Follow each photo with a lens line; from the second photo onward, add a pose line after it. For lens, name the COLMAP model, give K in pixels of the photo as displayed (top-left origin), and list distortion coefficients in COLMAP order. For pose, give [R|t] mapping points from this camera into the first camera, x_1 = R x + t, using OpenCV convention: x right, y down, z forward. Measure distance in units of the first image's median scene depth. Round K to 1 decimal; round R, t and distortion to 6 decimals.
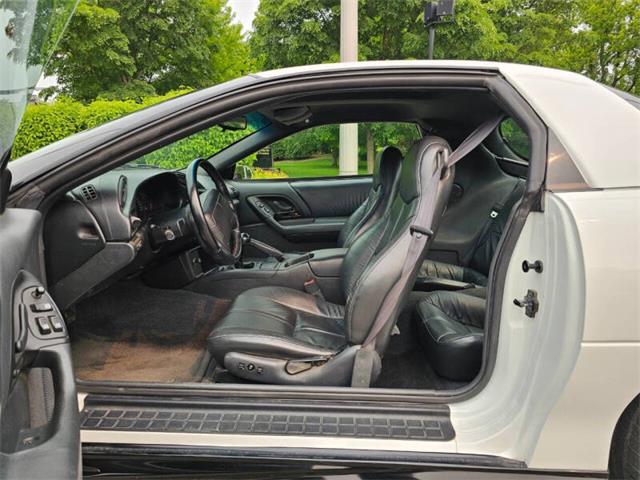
lens RADIAL K [[436.1, 0, 324.2], [0, 436.1, 241.1], [0, 0, 1]] dist [0.050524, -0.049294]
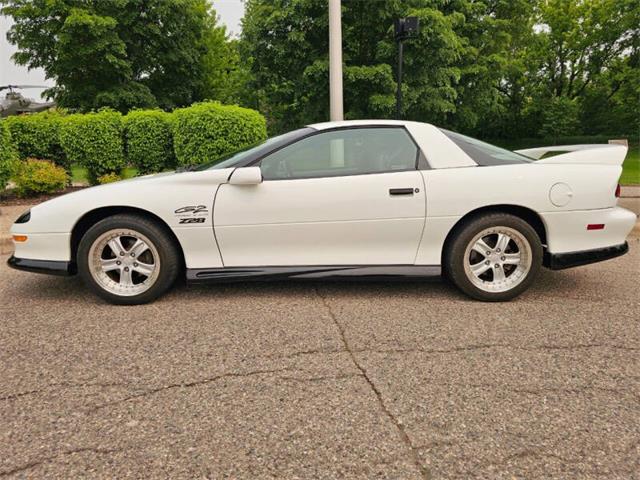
lens RADIAL K [[436.1, 0, 330.9], [0, 436.1, 240.0], [0, 0, 1]] dist [0.050524, -0.049294]
pose [[0.997971, -0.025091, 0.058516, -0.015747], [0.024236, 0.999590, 0.015277, 0.017738], [-0.058875, -0.013828, 0.998170, -0.114072]]
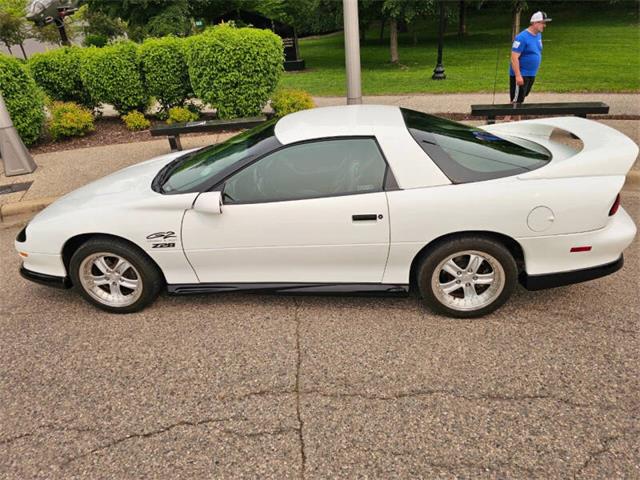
lens RADIAL K [[436.1, 0, 321.8], [0, 436.1, 237.8], [0, 0, 1]] dist [0.050524, -0.049294]
pose [[0.995224, -0.033561, -0.091665, 0.020811], [0.056652, 0.963298, 0.262387, -0.034171], [0.079495, -0.266327, 0.960599, -0.106033]]
